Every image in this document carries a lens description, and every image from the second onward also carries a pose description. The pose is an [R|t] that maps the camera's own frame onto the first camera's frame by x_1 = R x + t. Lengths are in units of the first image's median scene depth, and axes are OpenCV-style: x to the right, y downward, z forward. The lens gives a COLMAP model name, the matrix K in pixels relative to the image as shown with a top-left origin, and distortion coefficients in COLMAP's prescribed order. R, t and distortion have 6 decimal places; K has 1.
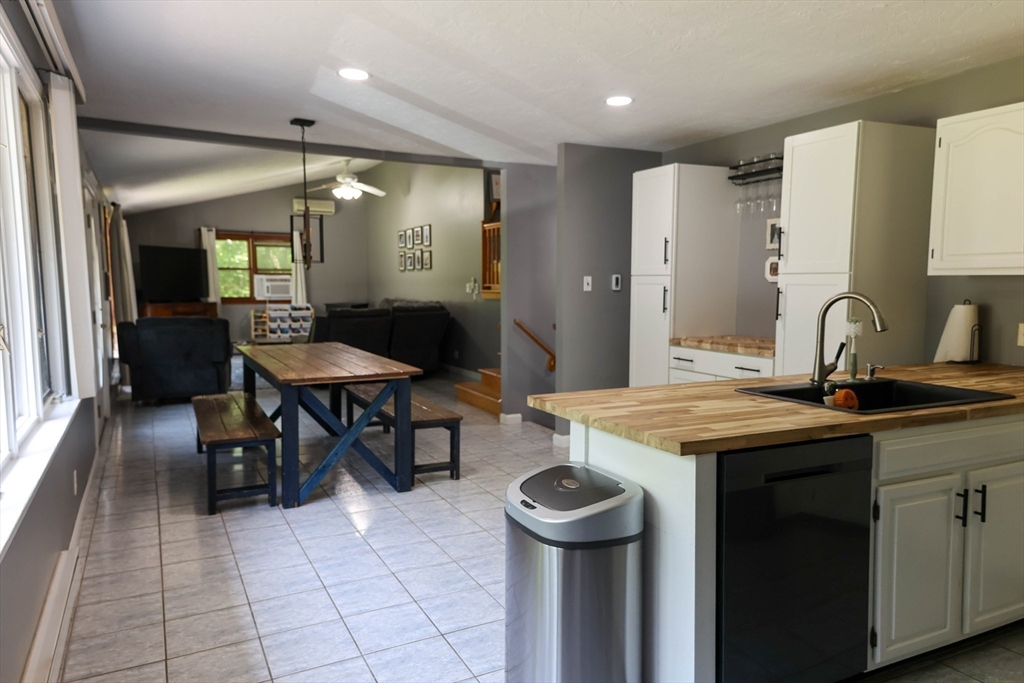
lens RADIAL K [[696.9, 0, 506.7], [0, 696.9, 341.7], [0, 0, 1]] dist [0.103190, -0.005569]
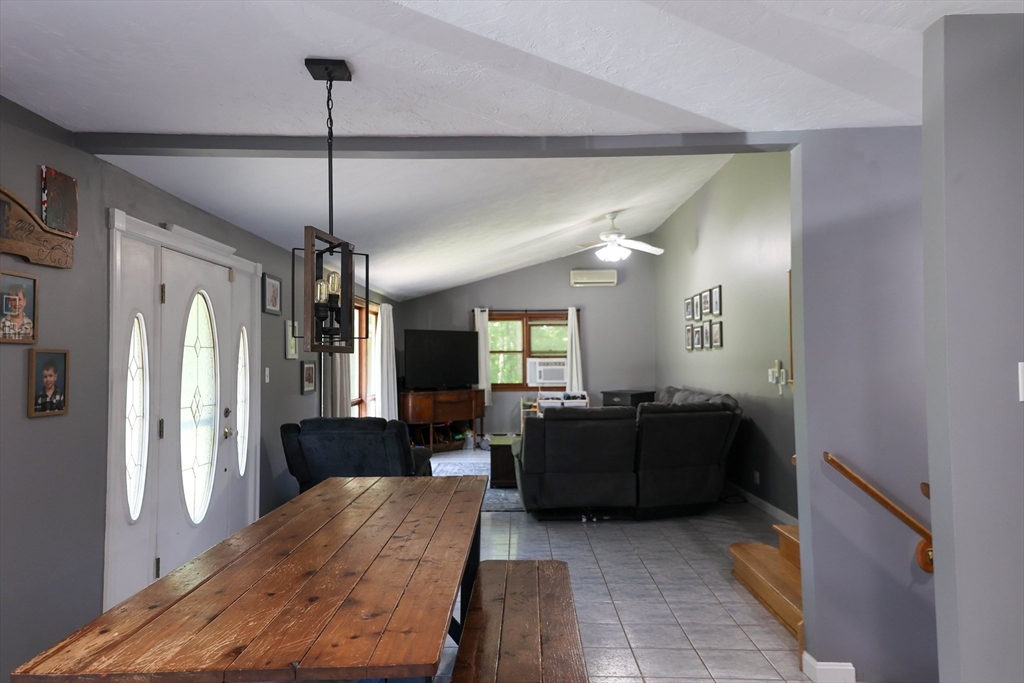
lens RADIAL K [[696.9, 0, 506.7], [0, 696.9, 341.7], [0, 0, 1]] dist [0.103190, -0.005569]
pose [[0.888880, -0.021769, -0.457623, 0.022373], [-0.030069, 0.993945, -0.105688, -0.025939], [0.457153, 0.107705, 0.882843, 0.251809]]
